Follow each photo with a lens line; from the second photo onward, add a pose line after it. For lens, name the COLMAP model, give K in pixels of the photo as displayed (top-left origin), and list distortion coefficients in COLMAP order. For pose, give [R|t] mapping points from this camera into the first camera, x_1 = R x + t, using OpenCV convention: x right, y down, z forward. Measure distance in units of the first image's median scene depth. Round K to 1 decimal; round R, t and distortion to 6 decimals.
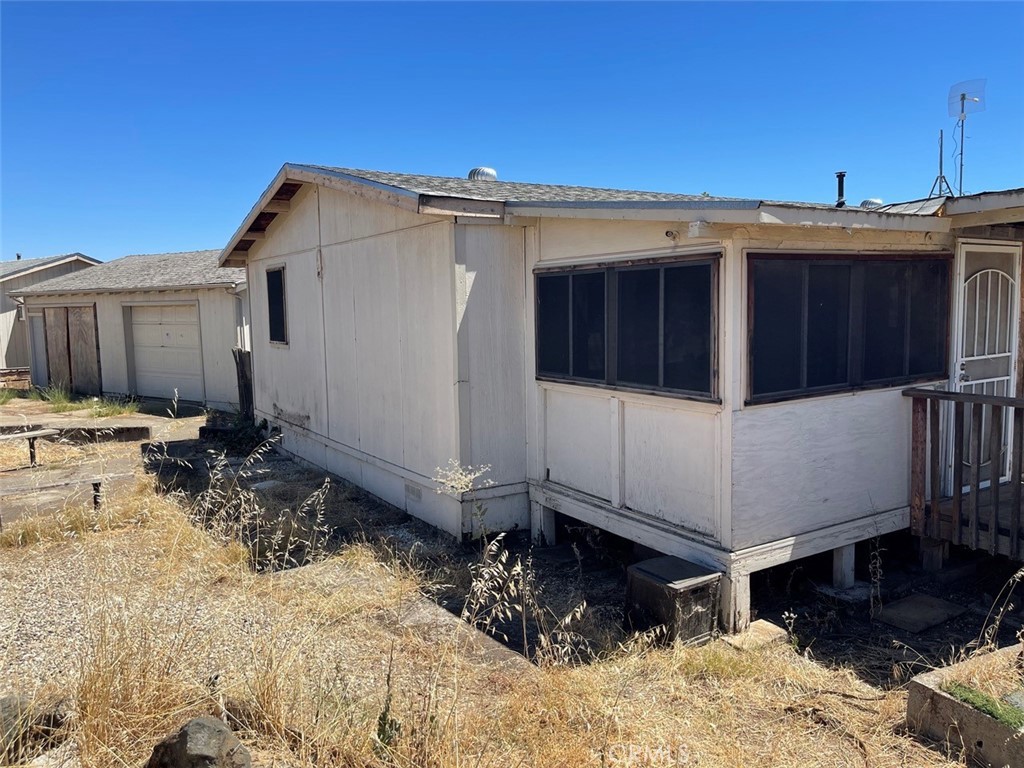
lens RADIAL K [[764.2, 0, 508.3], [0, 764.2, 385.2], [0, 0, 1]] dist [0.059040, -0.089739]
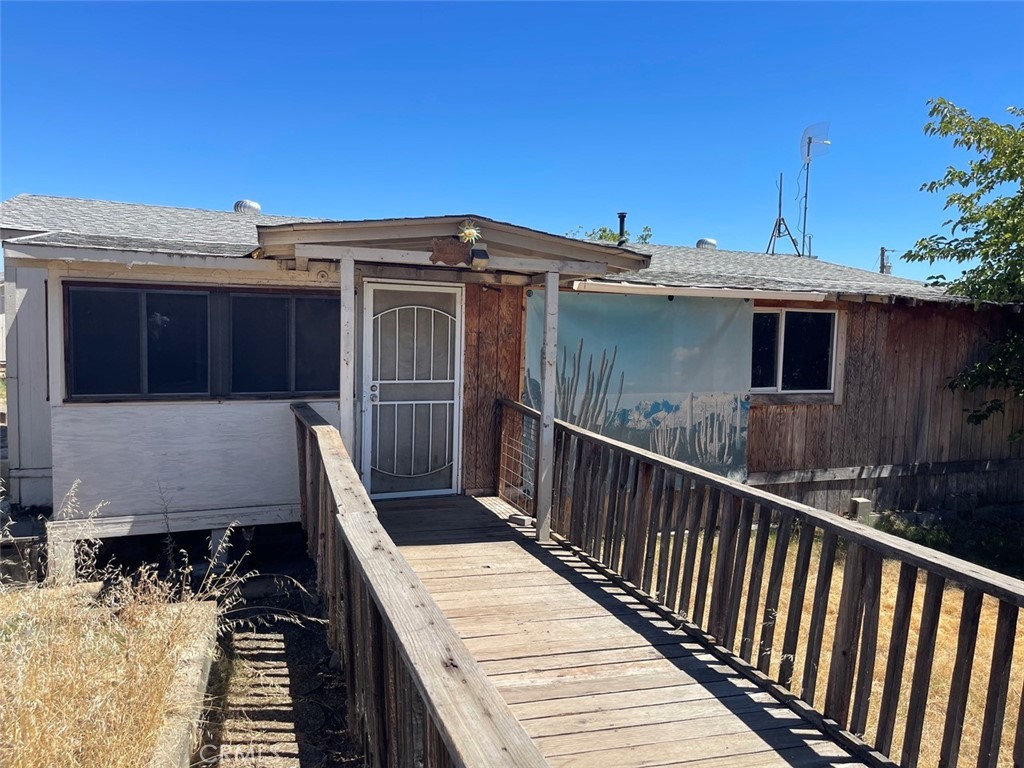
lens RADIAL K [[764.2, 0, 508.3], [0, 764.2, 385.2], [0, 0, 1]] dist [0.059040, -0.089739]
pose [[0.990026, 0.058479, -0.128175, 0.918461], [-0.062103, 0.997770, -0.024454, -0.012437], [0.126460, 0.032170, 0.991450, -0.113240]]
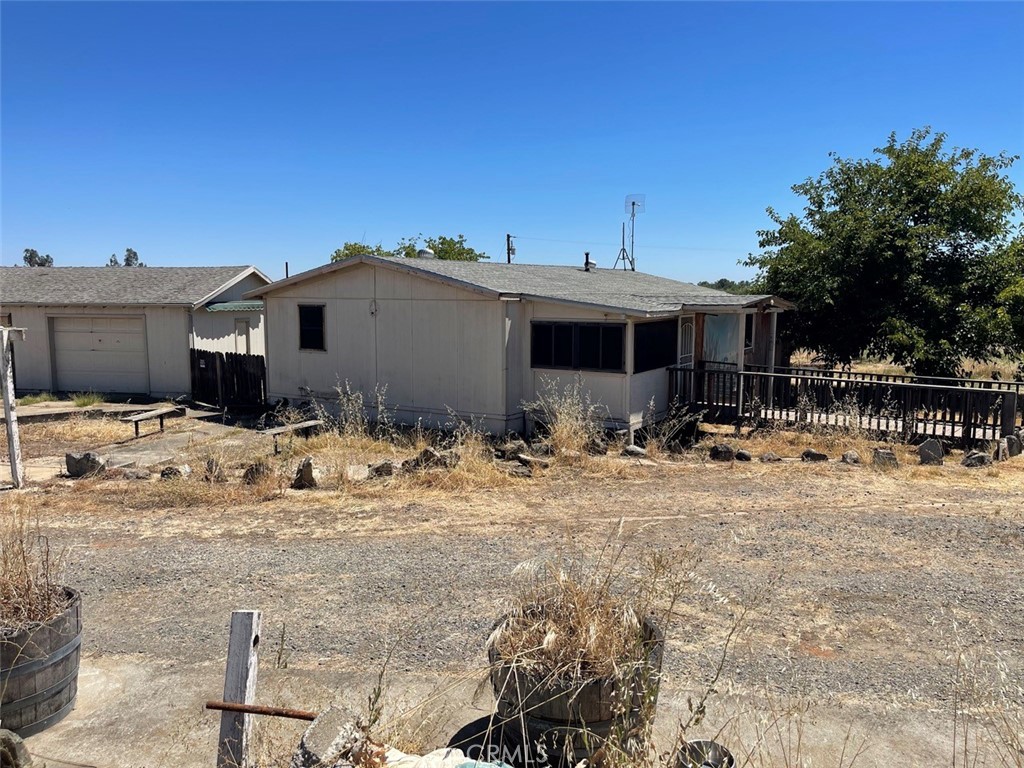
lens RADIAL K [[764.2, 0, 508.3], [0, 764.2, 385.2], [0, 0, 1]] dist [0.059040, -0.089739]
pose [[0.901351, -0.030764, 0.431994, -1.143818], [0.026123, 0.999520, 0.016675, 0.006577], [-0.432300, -0.003745, 0.901722, -1.197309]]
